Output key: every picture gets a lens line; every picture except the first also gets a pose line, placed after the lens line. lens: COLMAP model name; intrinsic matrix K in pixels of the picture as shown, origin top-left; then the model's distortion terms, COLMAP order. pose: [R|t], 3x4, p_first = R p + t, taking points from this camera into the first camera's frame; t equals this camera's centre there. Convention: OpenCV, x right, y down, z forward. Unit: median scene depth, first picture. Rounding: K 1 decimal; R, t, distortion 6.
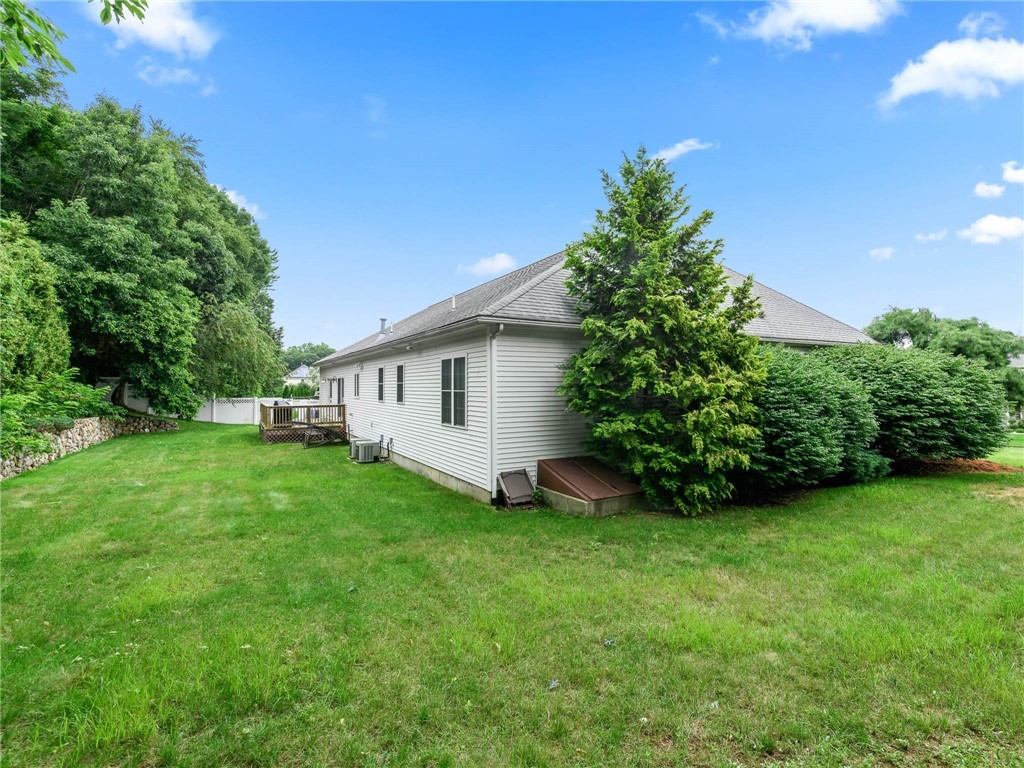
lens RADIAL K [[502.4, 0, 565.7], [0, 502.4, 377.8], [0, 0, 1]] dist [0.023064, -0.012623]
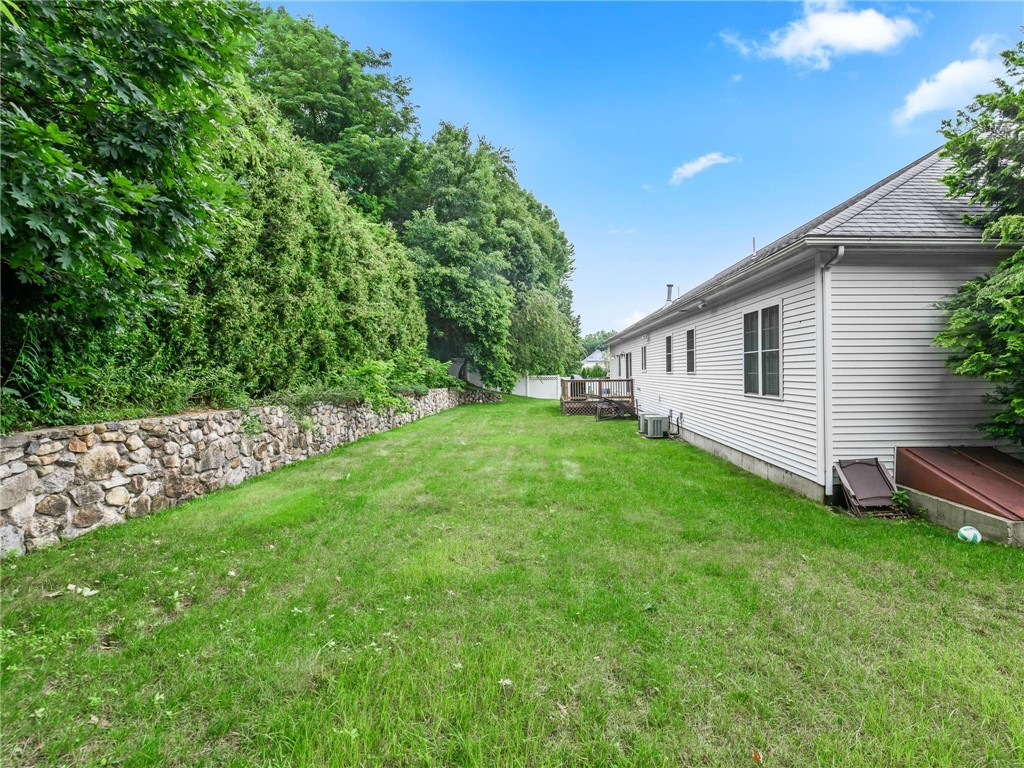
lens RADIAL K [[502.4, 0, 565.7], [0, 502.4, 377.8], [0, 0, 1]] dist [0.023064, -0.012623]
pose [[0.855537, -0.002950, -0.517734, -0.066805], [0.018835, 0.999499, 0.025429, 0.035379], [0.517399, -0.031507, 0.855164, 0.148574]]
